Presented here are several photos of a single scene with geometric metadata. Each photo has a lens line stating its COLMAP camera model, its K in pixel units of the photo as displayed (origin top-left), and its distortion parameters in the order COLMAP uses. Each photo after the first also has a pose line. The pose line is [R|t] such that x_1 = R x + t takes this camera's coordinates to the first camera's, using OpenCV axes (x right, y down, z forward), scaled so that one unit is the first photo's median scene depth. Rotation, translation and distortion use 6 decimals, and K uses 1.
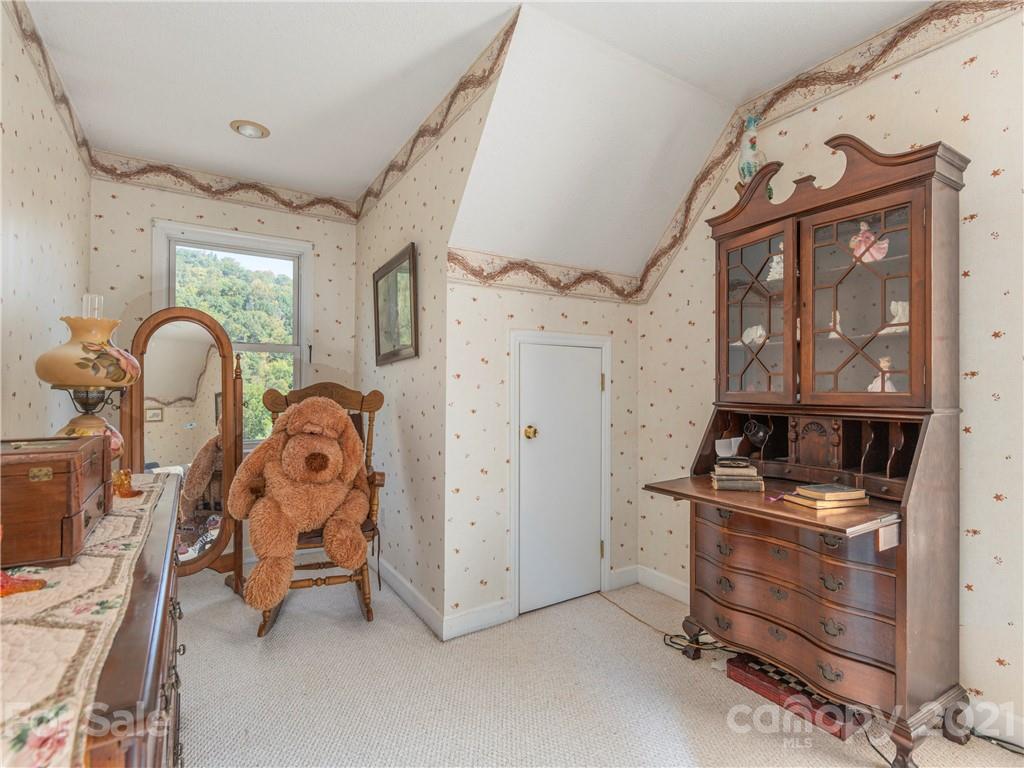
lens RADIAL K [[502.2, 0, 511.8], [0, 502.2, 384.1], [0, 0, 1]] dist [0.005027, 0.000839]
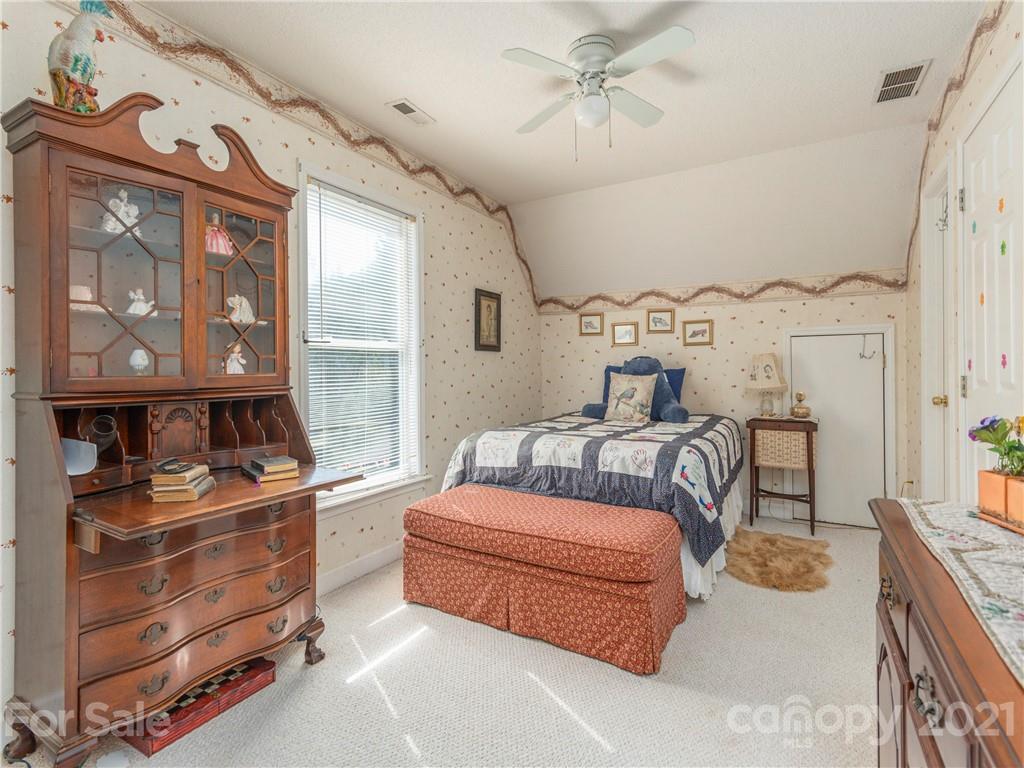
lens RADIAL K [[502.2, 0, 509.4], [0, 502.2, 376.1], [0, 0, 1]] dist [0.005027, 0.000839]
pose [[-0.471707, -0.008919, 0.881710, -0.509512], [0.000412, 0.999946, 0.010336, 0.007552], [-0.881755, 0.005239, -0.471678, 0.922846]]
